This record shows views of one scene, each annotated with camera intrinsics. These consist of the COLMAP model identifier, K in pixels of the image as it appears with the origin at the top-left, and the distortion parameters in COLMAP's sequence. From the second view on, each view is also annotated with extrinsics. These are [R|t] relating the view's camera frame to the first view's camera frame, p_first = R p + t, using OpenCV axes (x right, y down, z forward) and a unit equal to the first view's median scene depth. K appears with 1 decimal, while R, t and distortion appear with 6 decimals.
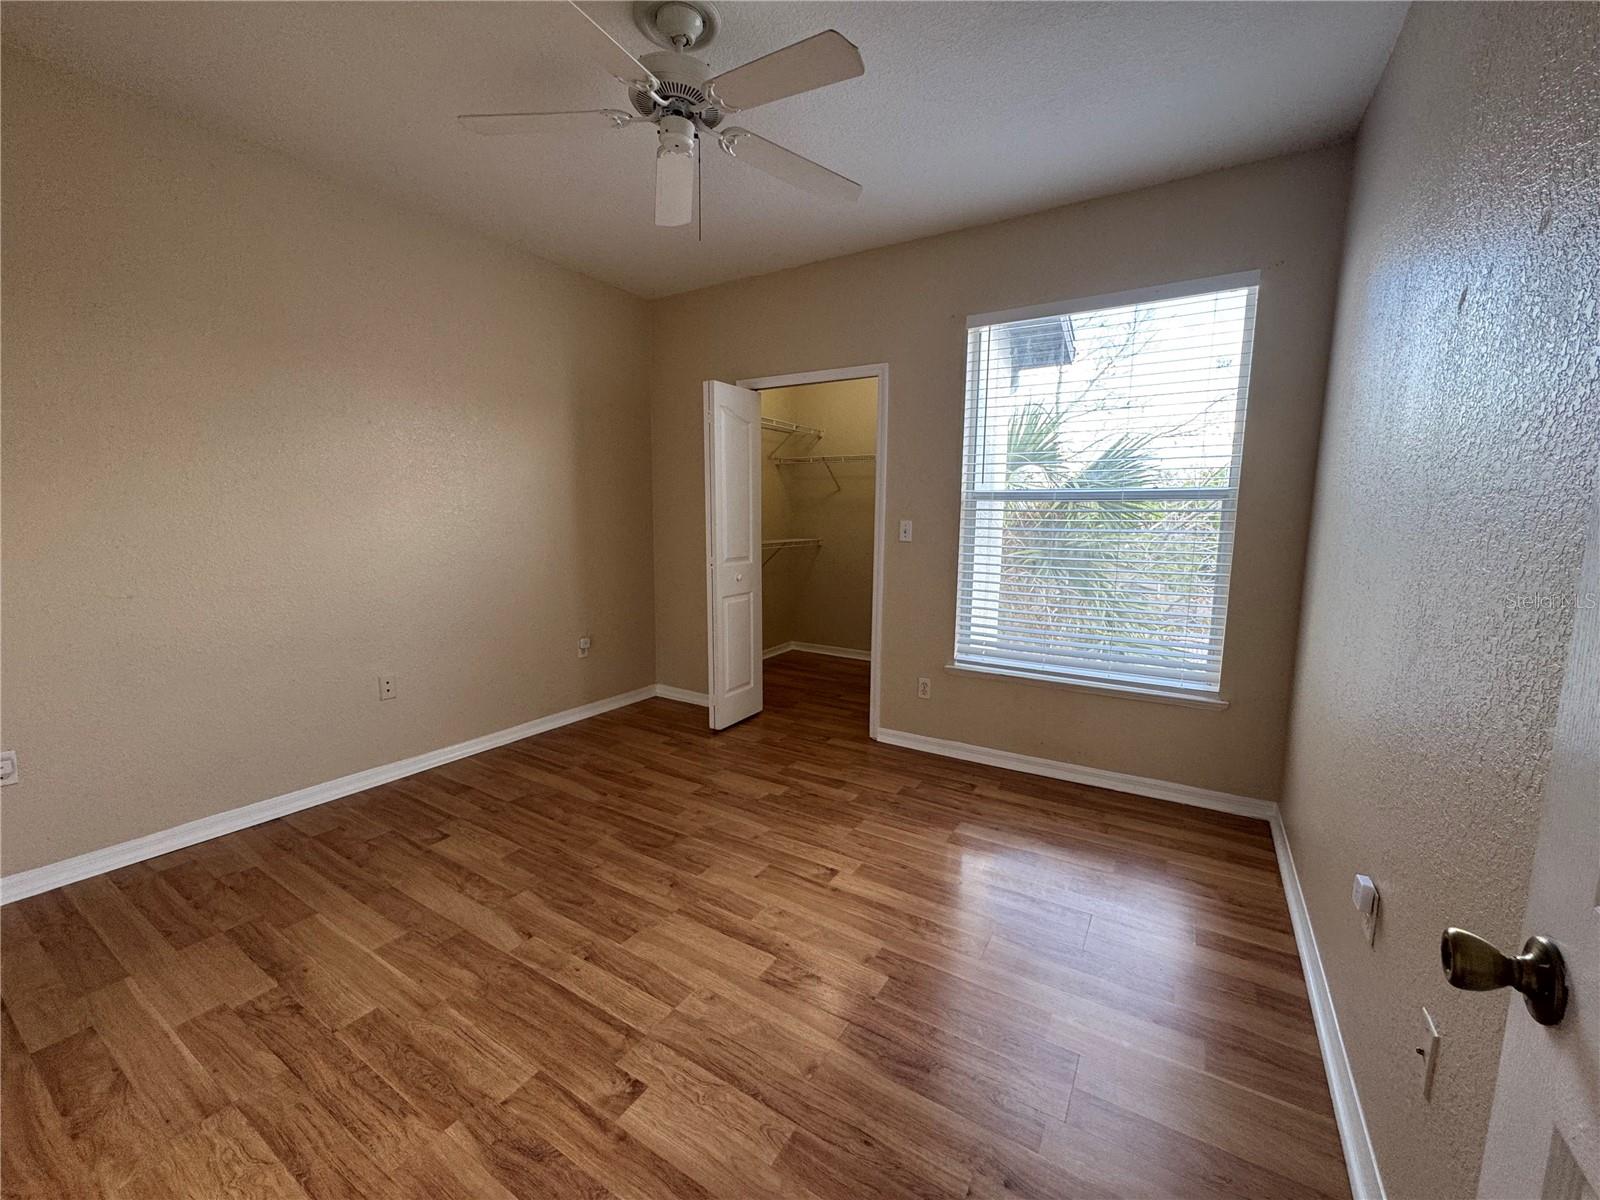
lens RADIAL K [[639.2, 0, 801.4], [0, 639.2, 598.9], [0, 0, 1]] dist [-0.002002, -0.000091]
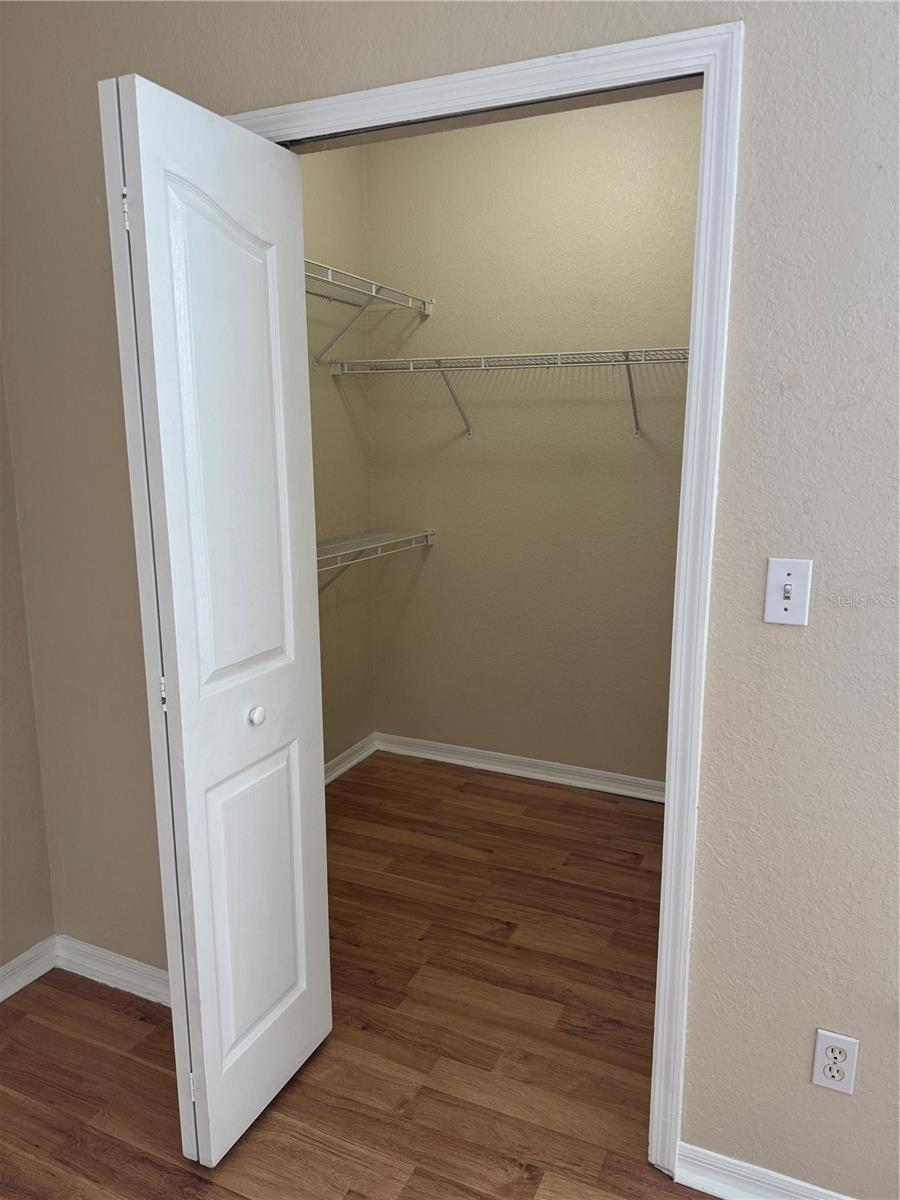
lens RADIAL K [[835.4, 0, 450.0], [0, 835.4, 600.0], [0, 0, 1]] dist [0.019124, -0.001546]
pose [[0.992627, -0.030571, 0.117291, -0.043340], [0.023952, 0.998062, 0.057432, -0.111884], [-0.118820, -0.054200, 0.991435, 0.526666]]
